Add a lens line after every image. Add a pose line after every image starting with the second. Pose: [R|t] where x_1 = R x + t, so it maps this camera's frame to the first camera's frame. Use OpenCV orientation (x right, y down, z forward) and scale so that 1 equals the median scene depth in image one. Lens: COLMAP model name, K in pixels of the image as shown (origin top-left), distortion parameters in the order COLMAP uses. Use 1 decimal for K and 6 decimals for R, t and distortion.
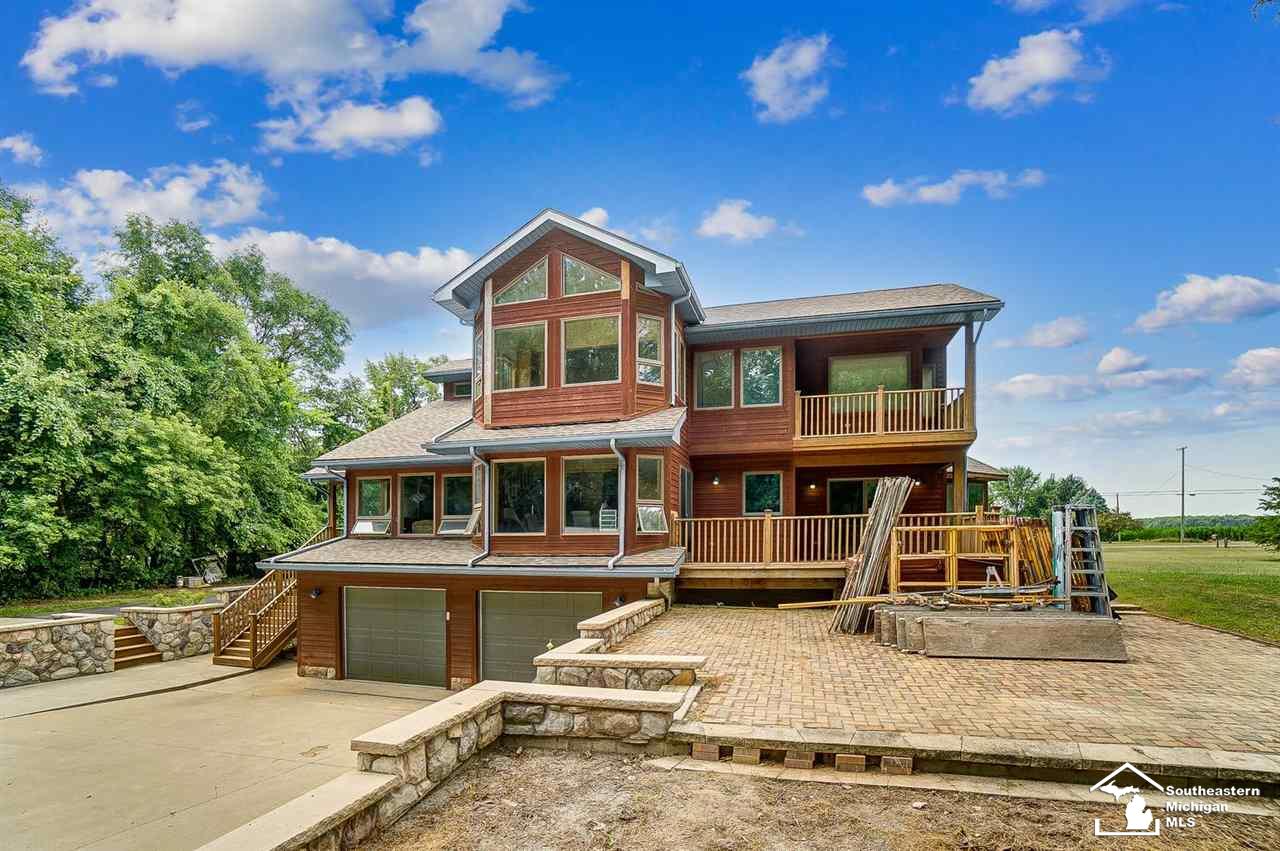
lens RADIAL K [[568.5, 0, 640.0], [0, 568.5, 425.5], [0, 0, 1]] dist [-0.060404, 0.019636]
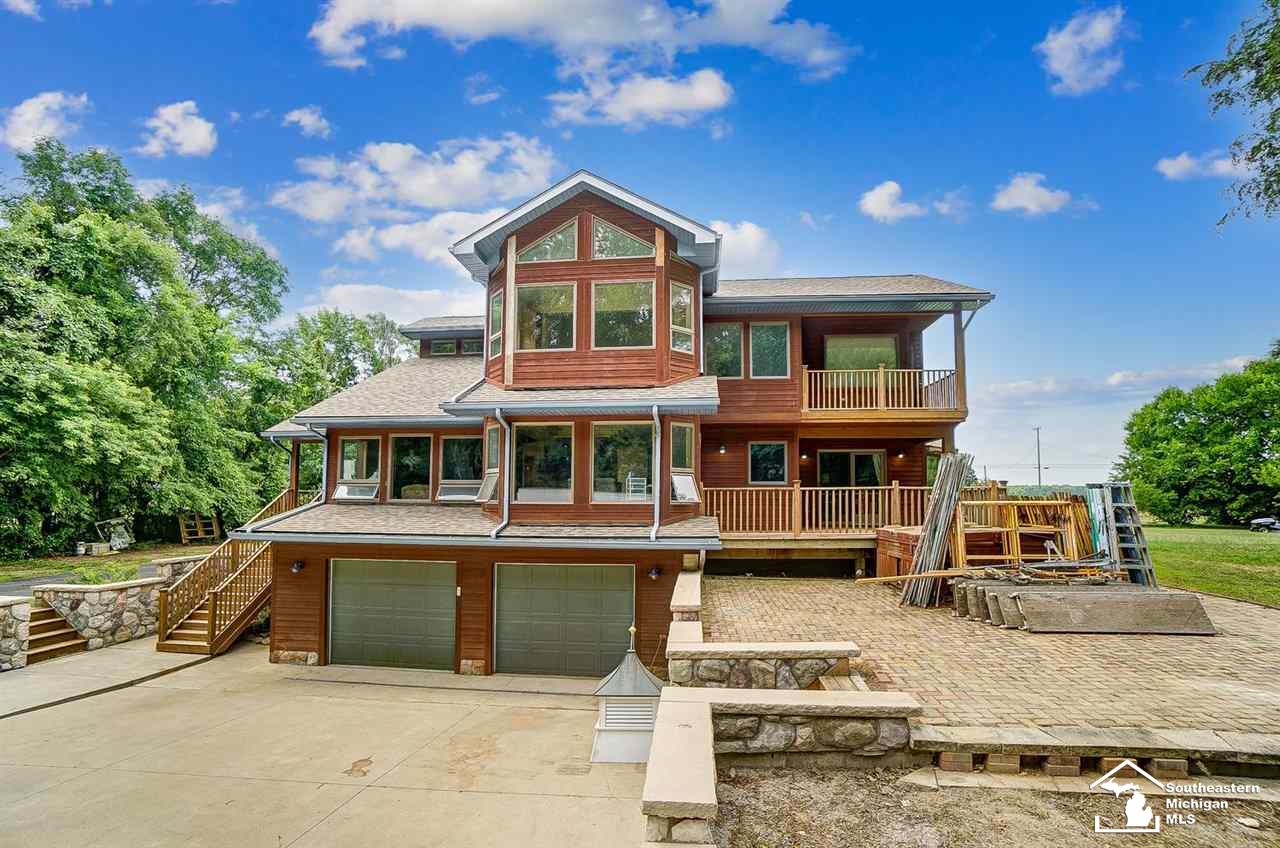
lens RADIAL K [[542.9, 0, 658.2], [0, 542.9, 369.7], [0, 0, 1]] dist [-0.042295, 0.011451]
pose [[0.988779, 0.042174, 0.143309, -0.145979], [-0.036135, 0.998356, -0.044483, 0.002127], [-0.144950, 0.038806, 0.988678, 0.057980]]
